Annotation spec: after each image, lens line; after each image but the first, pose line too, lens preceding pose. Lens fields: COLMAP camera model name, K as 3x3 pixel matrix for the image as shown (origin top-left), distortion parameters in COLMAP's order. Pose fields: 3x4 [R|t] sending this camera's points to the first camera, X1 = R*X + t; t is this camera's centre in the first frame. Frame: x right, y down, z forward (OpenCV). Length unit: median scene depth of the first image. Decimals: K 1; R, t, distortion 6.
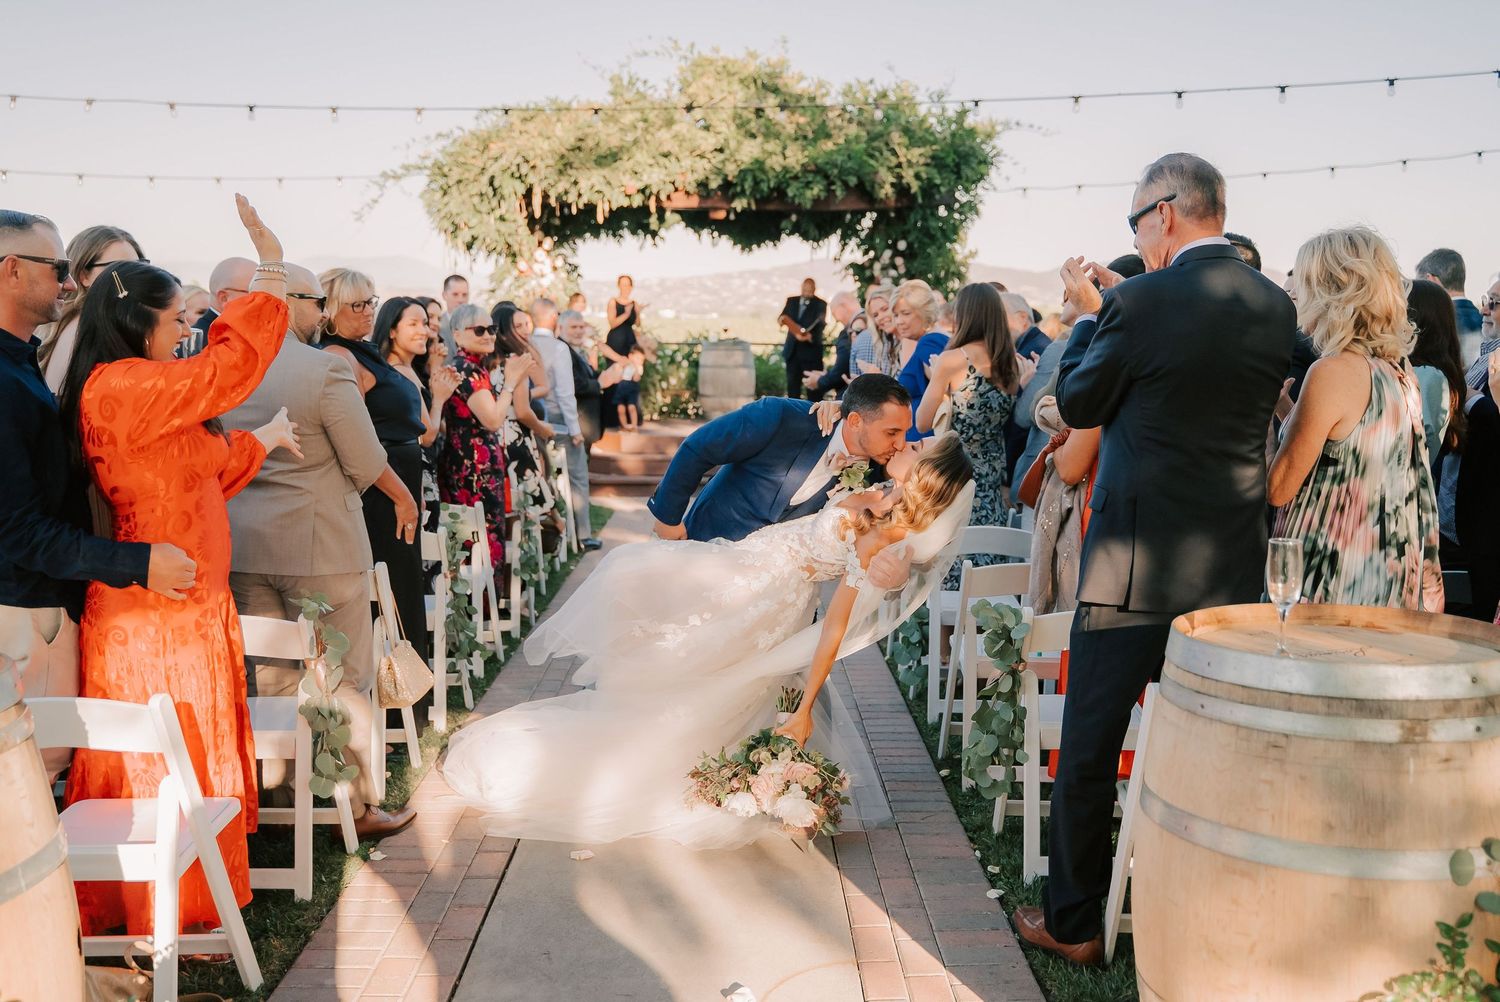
lens RADIAL K [[1398.4, 0, 750.0], [0, 1398.4, 501.0], [0, 0, 1]] dist [-0.060555, -0.001580]
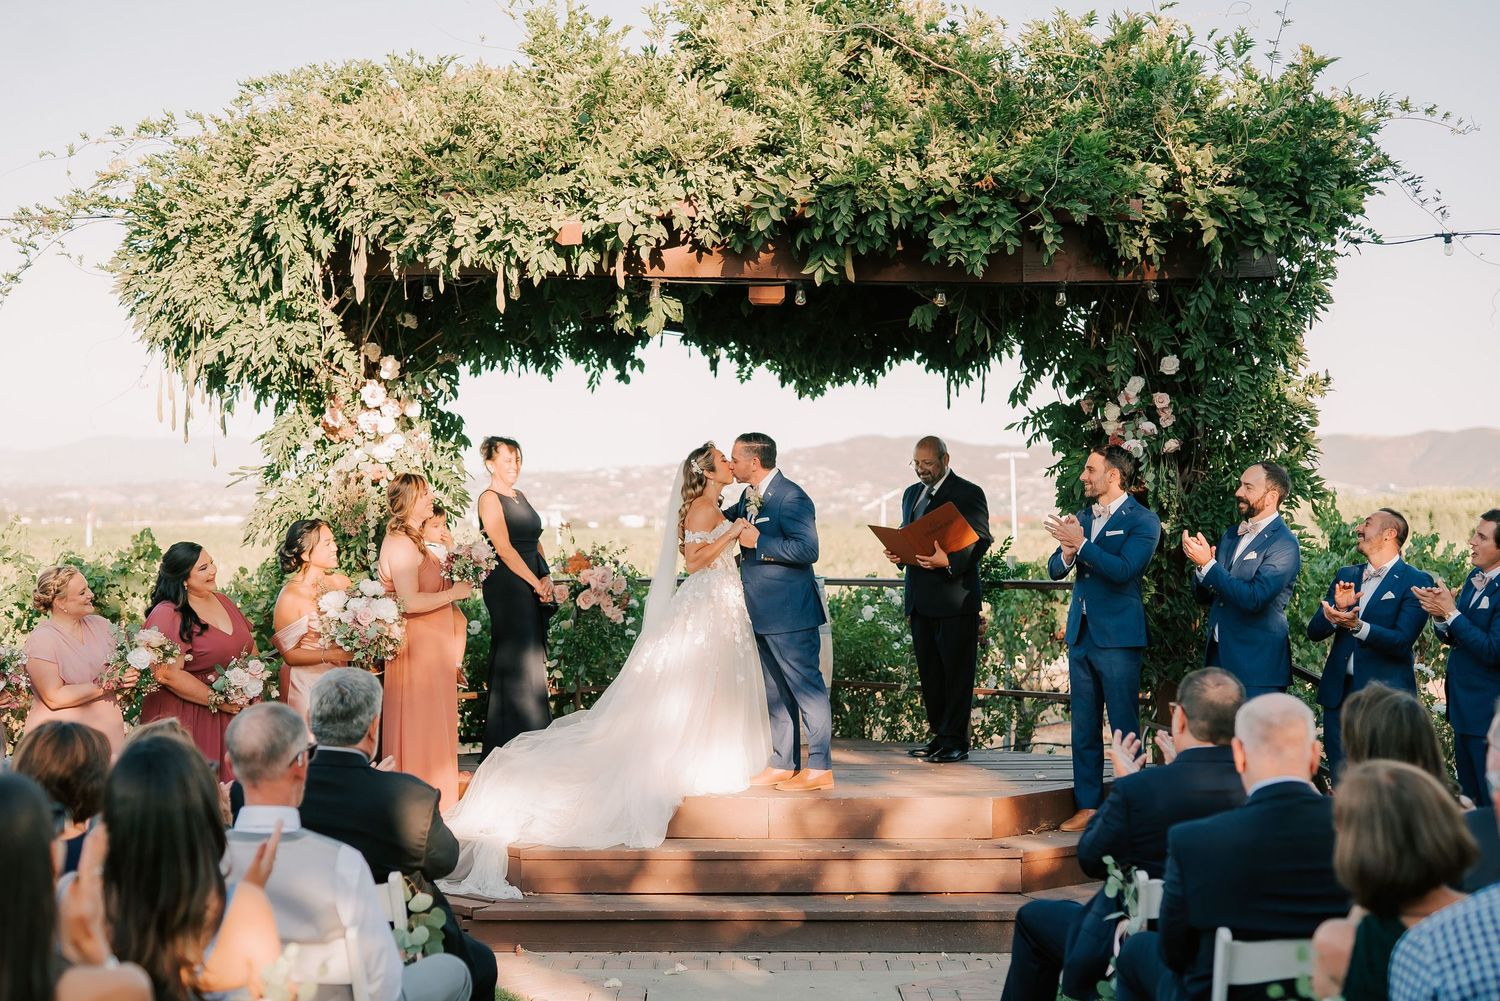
lens RADIAL K [[2135.0, 0, 750.0], [0, 2135.0, 500.5], [0, 0, 1]] dist [-0.010015, -0.039712]
pose [[0.999962, -0.007927, -0.003659, -0.026372], [0.007327, 0.989832, -0.142051, -0.044680], [0.004747, 0.142019, 0.989853, 0.336527]]
